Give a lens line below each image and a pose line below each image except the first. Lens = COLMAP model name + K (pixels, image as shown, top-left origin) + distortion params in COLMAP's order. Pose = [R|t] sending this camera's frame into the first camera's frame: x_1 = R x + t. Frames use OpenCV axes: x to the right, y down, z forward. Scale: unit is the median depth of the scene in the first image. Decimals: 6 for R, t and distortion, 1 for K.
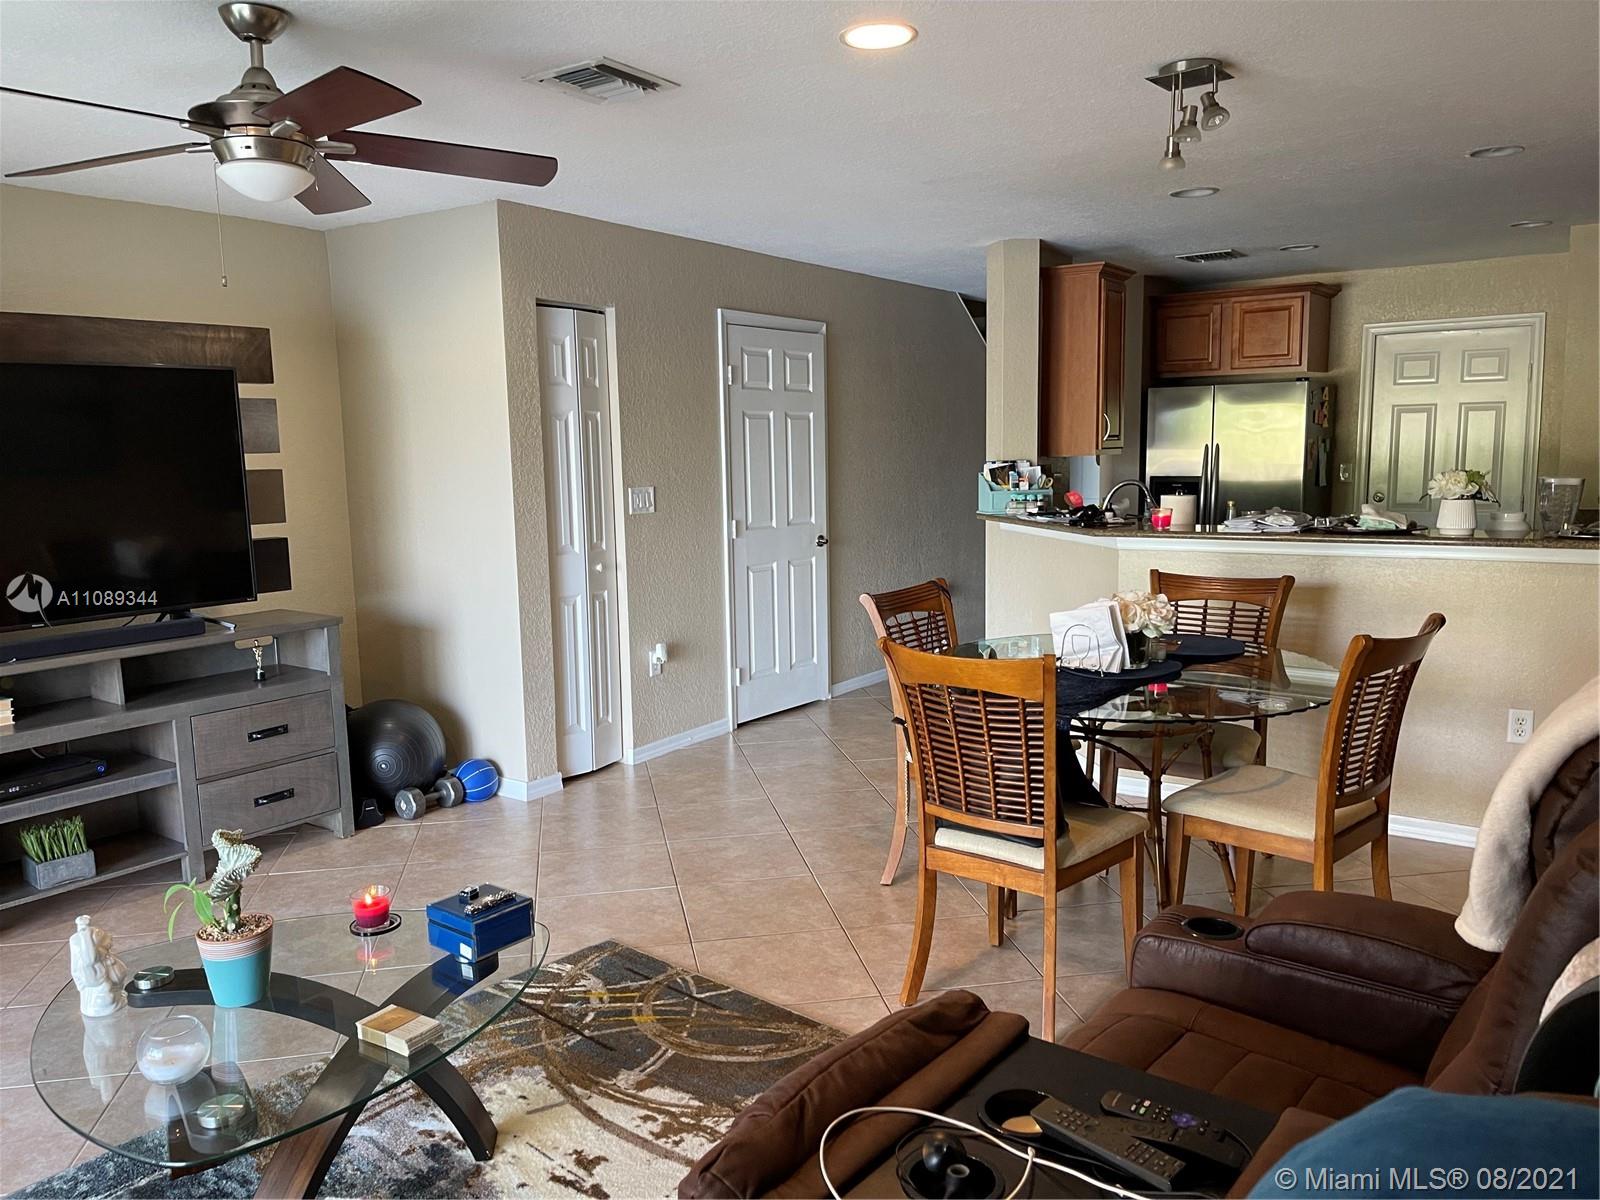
lens RADIAL K [[1215.5, 0, 803.4], [0, 1215.5, 614.3], [0, 0, 1]] dist [0.064121, -0.085891]
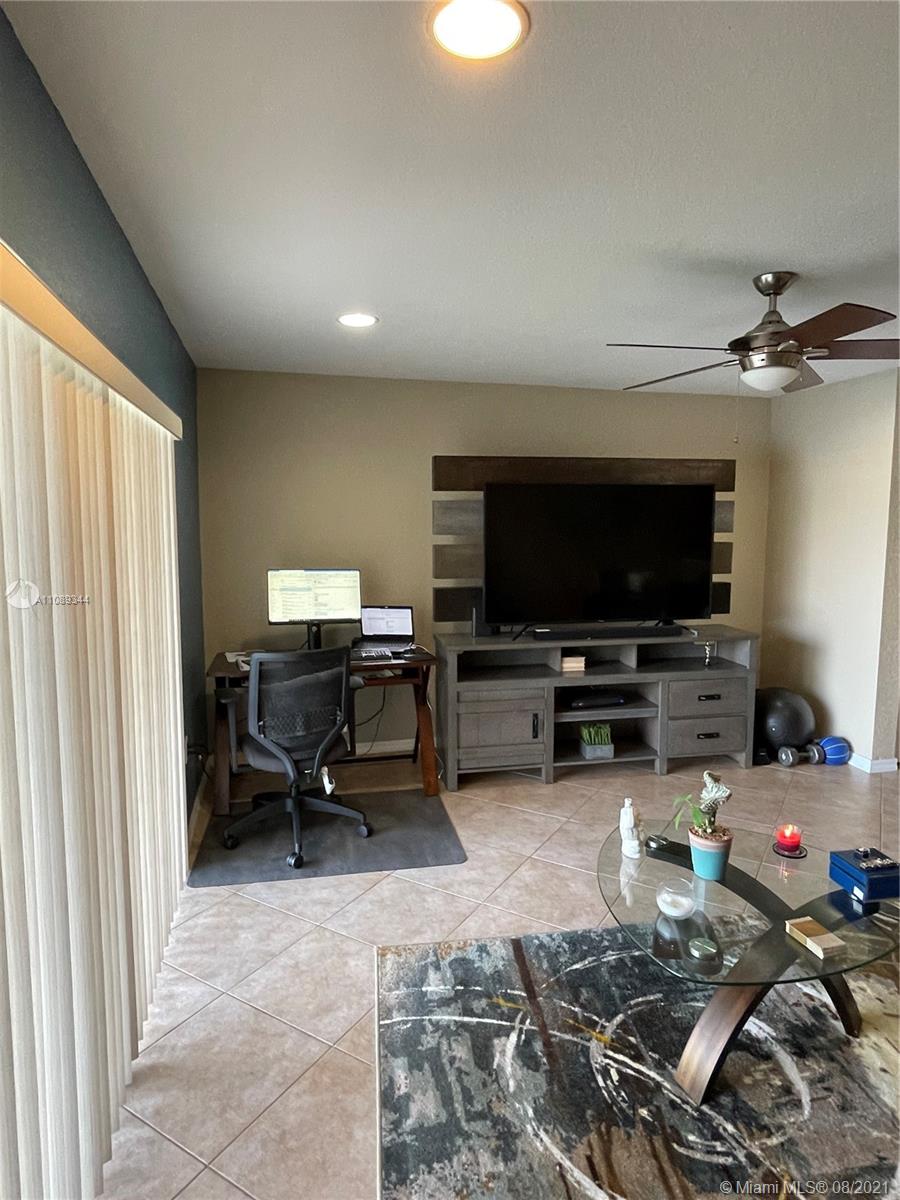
lens RADIAL K [[714.9, 0, 444.3], [0, 714.9, 593.2], [0, 0, 1]] dist [-0.008681, 0.004153]
pose [[0.737884, 0.092076, -0.668618, -0.065746], [-0.110015, 0.993810, 0.015447, -0.023810], [0.665901, 0.062160, 0.743446, 0.012613]]
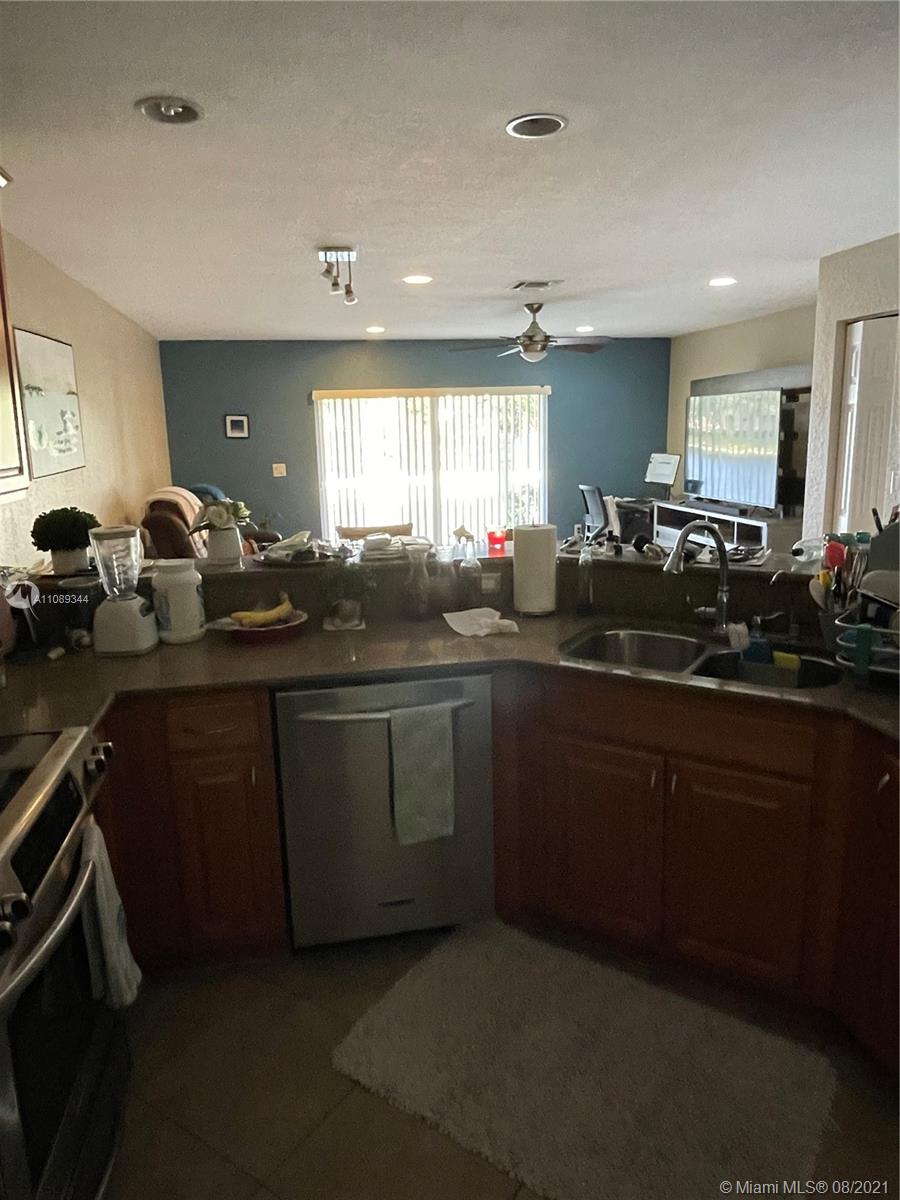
lens RADIAL K [[791.2, 0, 452.7], [0, 791.2, 598.9], [0, 0, 1]] dist [0.010334, -0.021827]
pose [[-0.708188, 0.190873, -0.679733, 0.914208], [-0.057610, 0.943929, 0.325082, -0.295017], [0.703669, 0.269379, -0.657484, 1.717707]]
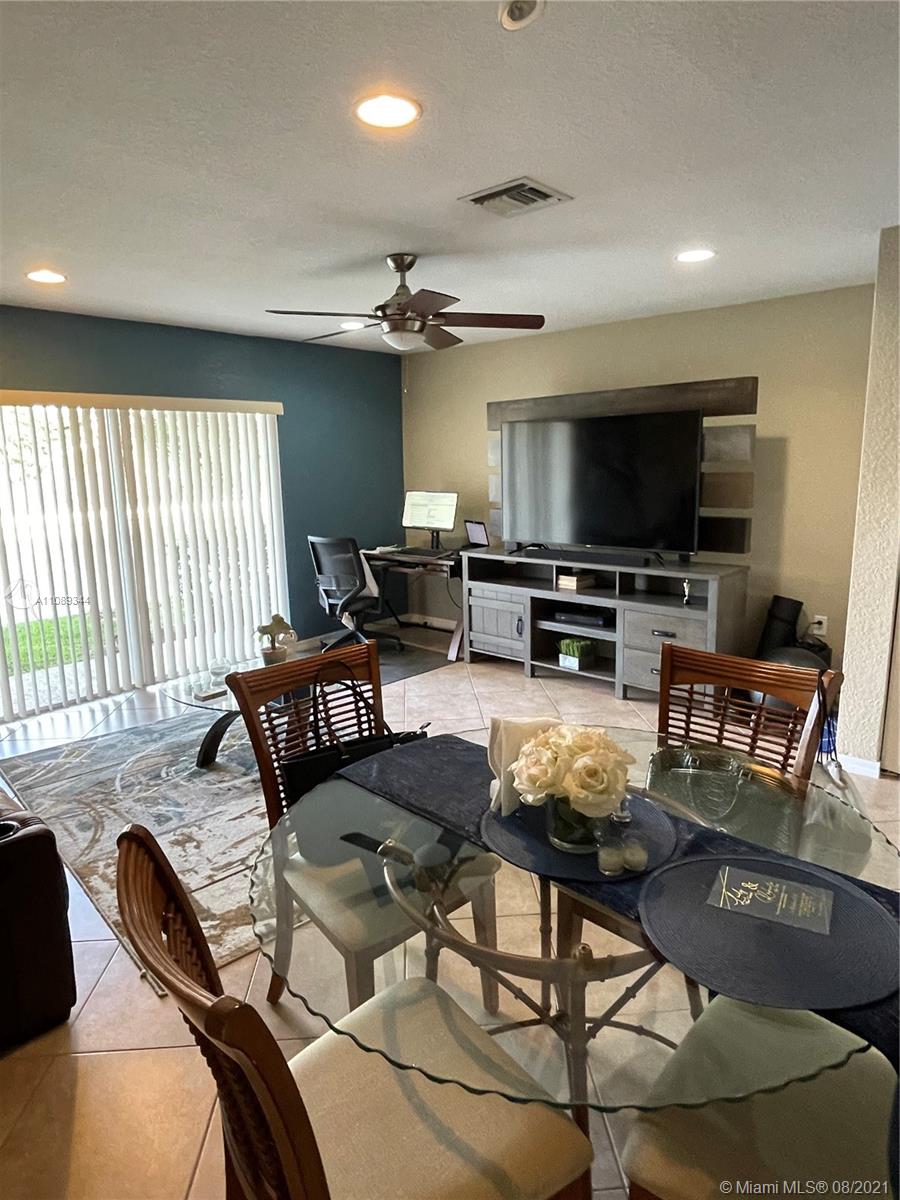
lens RADIAL K [[714.9, 0, 447.1], [0, 714.9, 592.7], [0, 0, 1]] dist [-0.008681, 0.004153]
pose [[-0.132975, 0.203858, -0.969928, 0.579811], [-0.113232, 0.969086, 0.219205, -0.149138], [0.984630, 0.138976, -0.105781, 0.894318]]
